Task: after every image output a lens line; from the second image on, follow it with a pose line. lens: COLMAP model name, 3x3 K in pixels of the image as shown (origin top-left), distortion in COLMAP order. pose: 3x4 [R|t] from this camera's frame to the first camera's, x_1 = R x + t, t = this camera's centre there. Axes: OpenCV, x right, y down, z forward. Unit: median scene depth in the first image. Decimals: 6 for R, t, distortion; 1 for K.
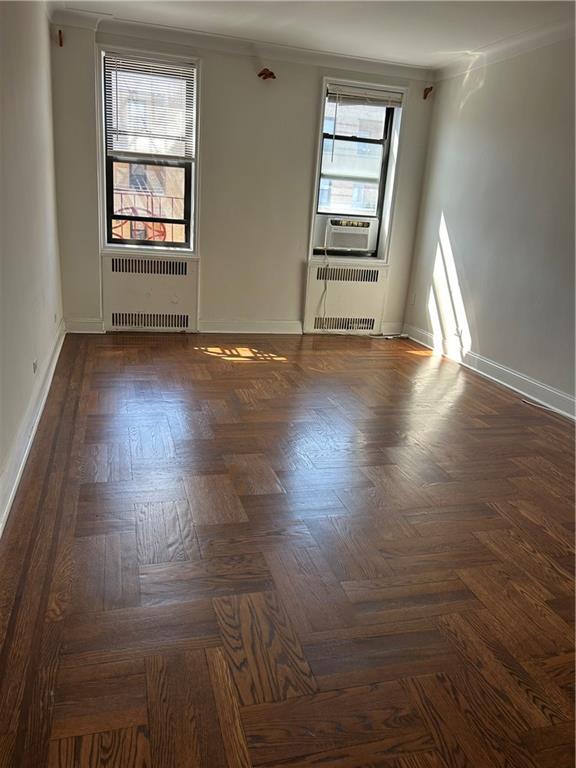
lens RADIAL K [[586.9, 0, 285.9], [0, 586.9, 401.8], [0, 0, 1]] dist [0.003479, -0.002643]
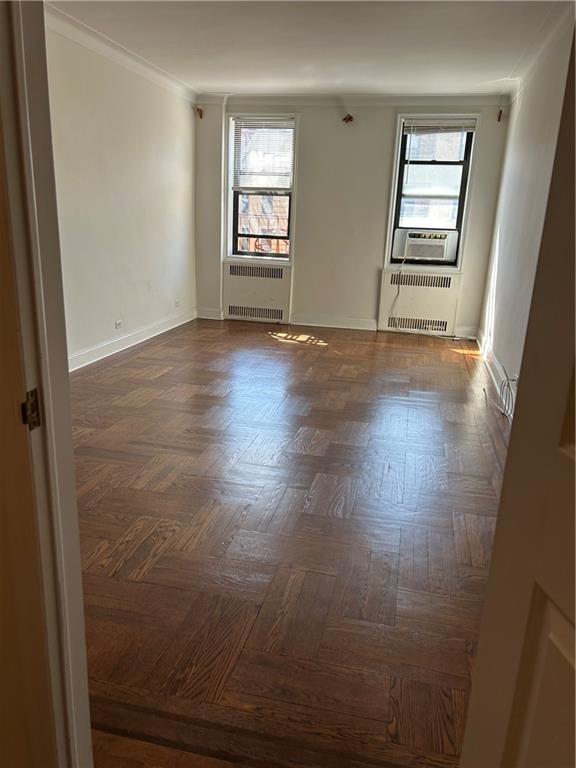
lens RADIAL K [[586.9, 0, 285.9], [0, 586.9, 401.8], [0, 0, 1]] dist [0.003479, -0.002643]
pose [[0.880325, 0.104783, -0.462654, 0.434549], [-0.125432, 0.992003, -0.013996, 0.065549], [0.457488, 0.070353, 0.886428, -0.110707]]
